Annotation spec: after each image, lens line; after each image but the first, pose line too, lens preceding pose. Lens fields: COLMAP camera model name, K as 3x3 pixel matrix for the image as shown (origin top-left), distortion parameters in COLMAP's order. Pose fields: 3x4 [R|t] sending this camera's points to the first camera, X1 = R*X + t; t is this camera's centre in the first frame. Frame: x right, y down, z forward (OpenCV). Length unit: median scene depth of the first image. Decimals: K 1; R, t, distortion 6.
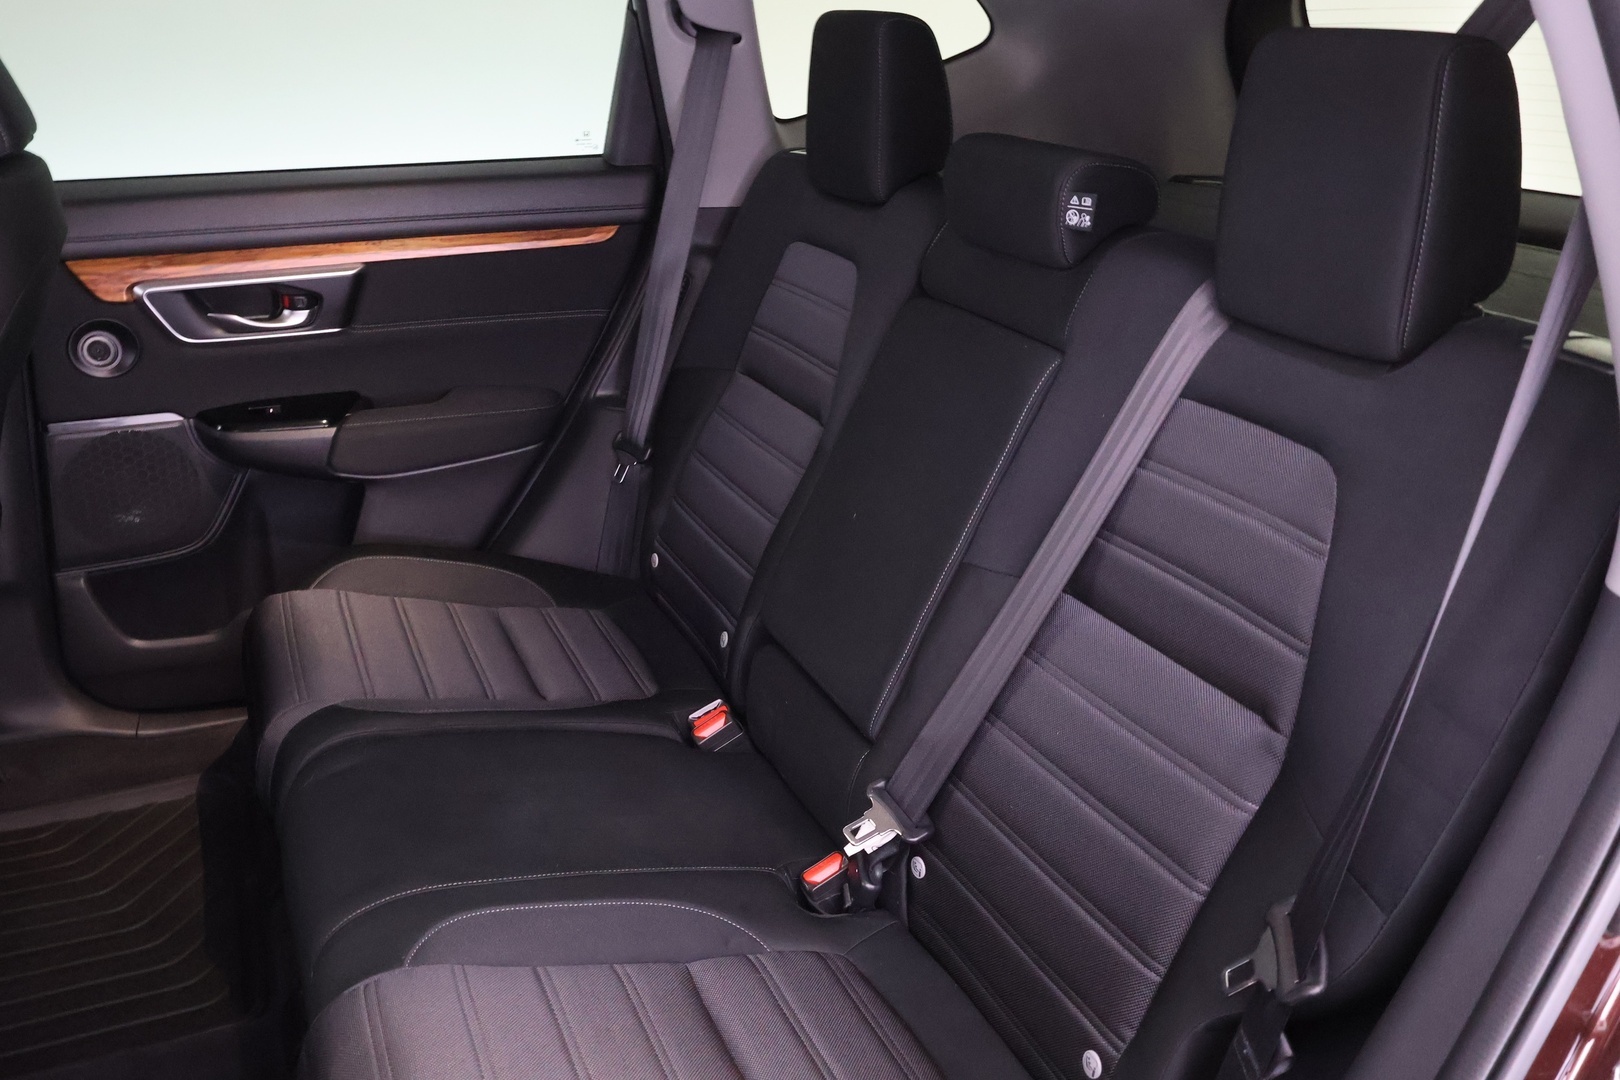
lens RADIAL K [[1270.9, 0, 809.2], [0, 1270.9, 551.5], [0, 0, 1]] dist [0.002583, -0.007072]
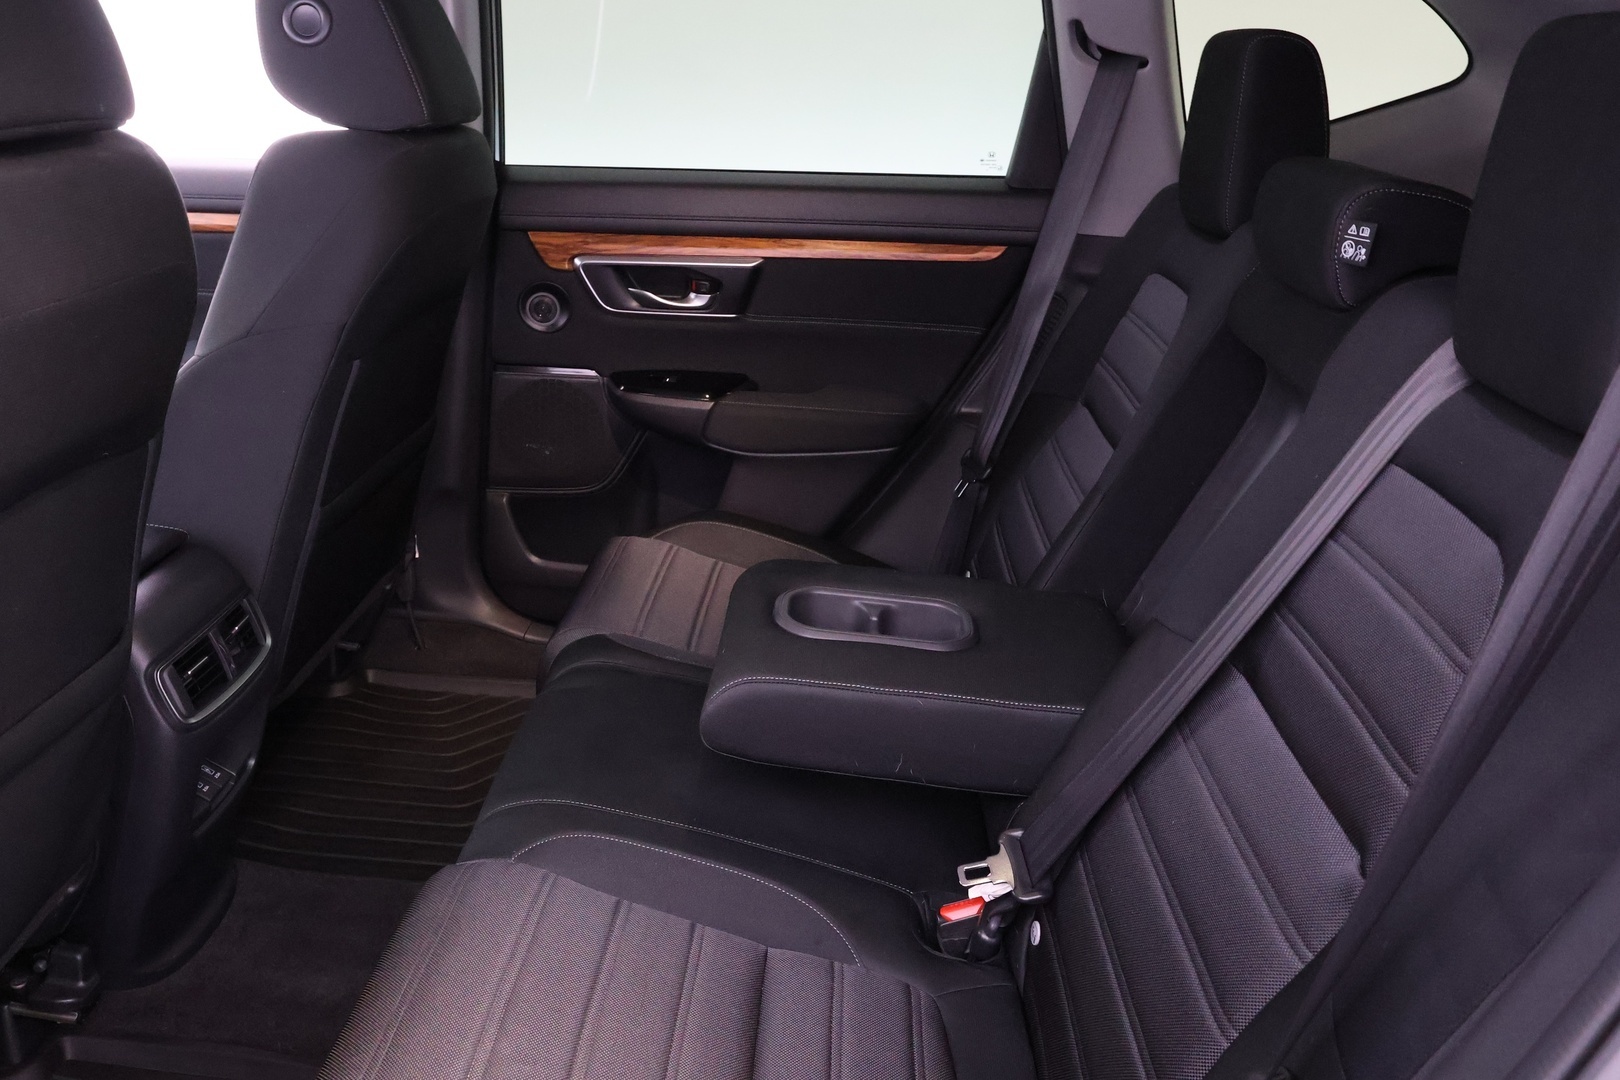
lens RADIAL K [[1246.0, 0, 805.4], [0, 1246.0, 547.5], [0, 0, 1]] dist [-0.001437, 0.003424]
pose [[0.883622, 0.186084, -0.429633, 0.195790], [-0.202782, 0.979199, 0.007055, 0.002504], [0.422009, 0.080888, 0.902976, 0.068549]]
